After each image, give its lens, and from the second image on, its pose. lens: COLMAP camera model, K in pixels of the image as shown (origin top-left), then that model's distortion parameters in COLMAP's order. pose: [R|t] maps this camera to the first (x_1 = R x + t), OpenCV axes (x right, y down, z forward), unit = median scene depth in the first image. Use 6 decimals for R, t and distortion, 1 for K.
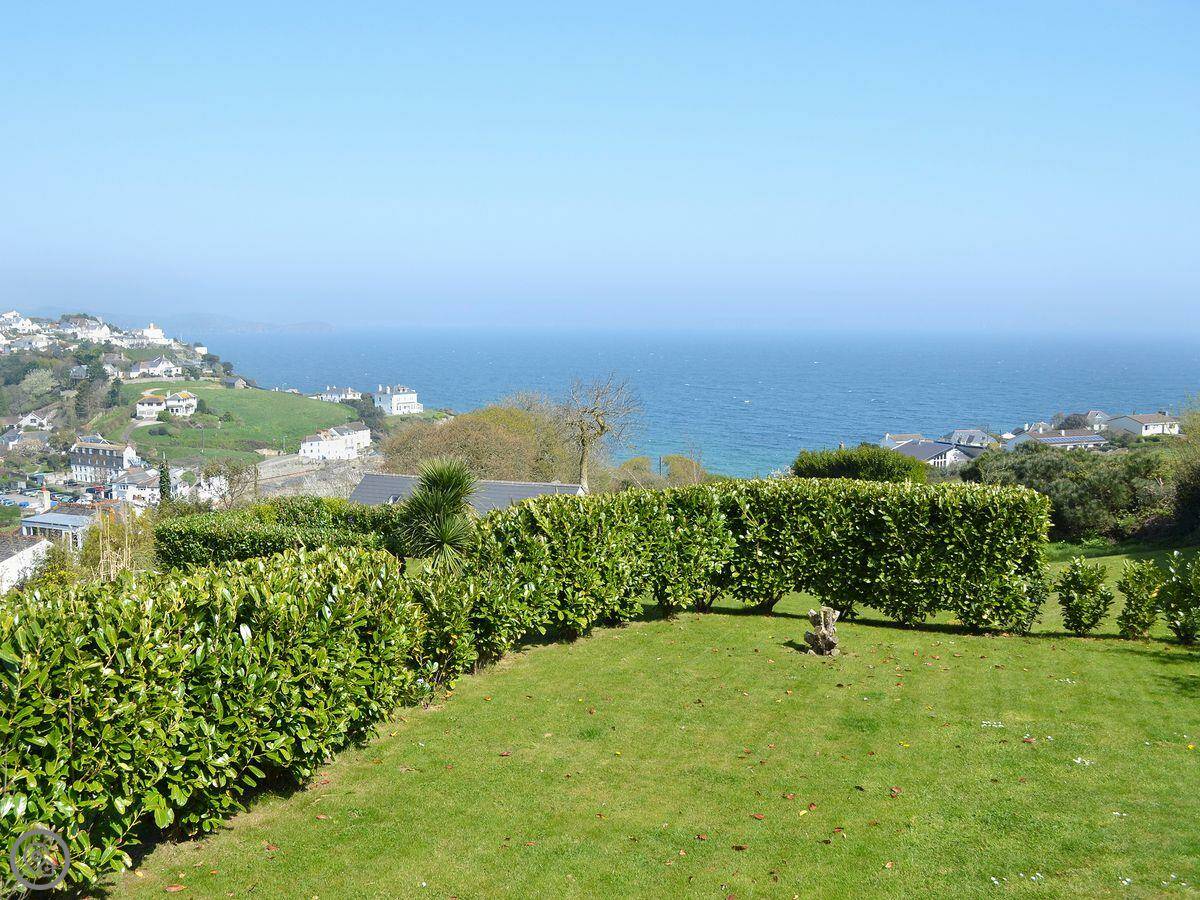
lens RADIAL K [[1118.9, 0, 597.5], [0, 1118.9, 447.4], [0, 0, 1]] dist [-0.041150, 0.000000]
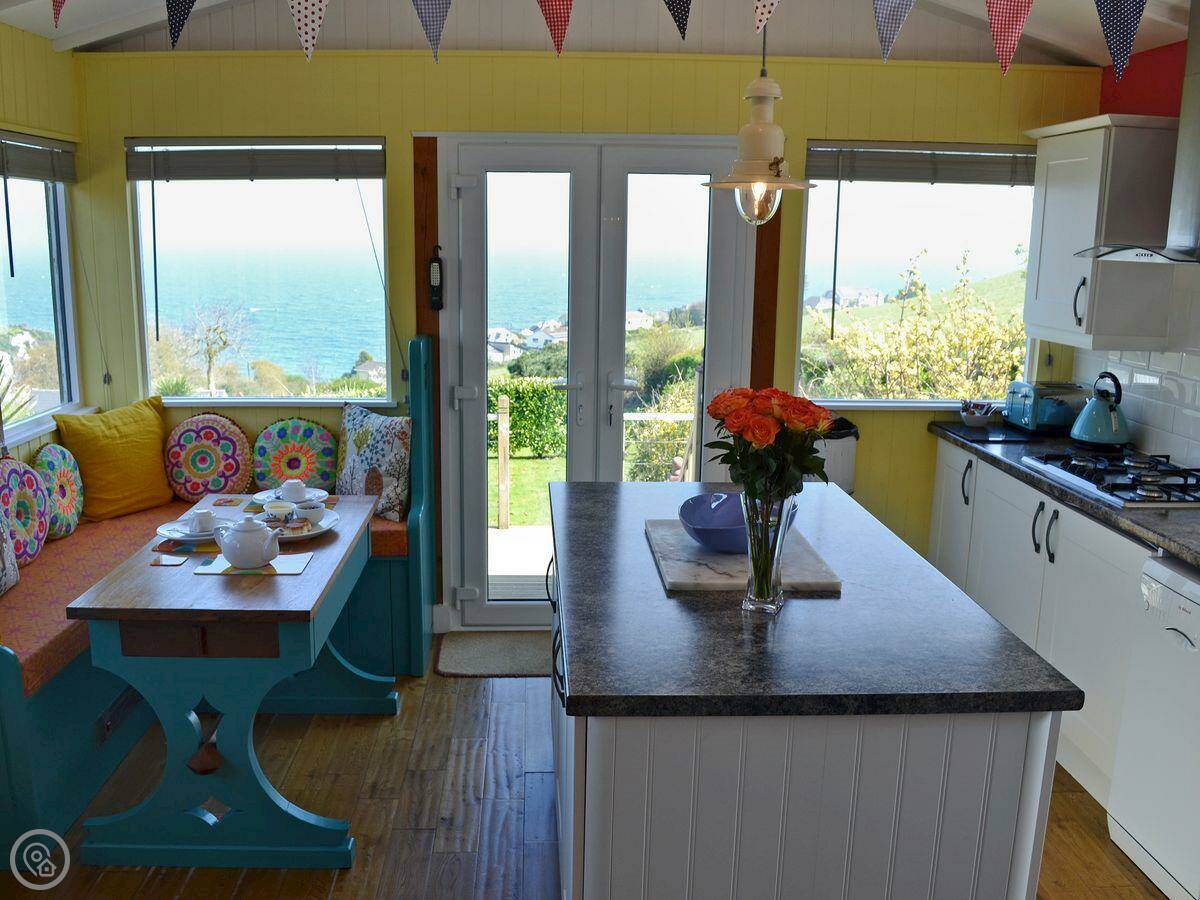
lens RADIAL K [[1118.9, 0, 599.2], [0, 1118.9, 450.5], [0, 0, 1]] dist [-0.041150, 0.000000]
pose [[0.909042, -0.073963, 0.410087, -0.127184], [0.033350, 0.993878, 0.105329, -0.014703], [-0.415367, -0.082072, 0.905944, -0.275284]]
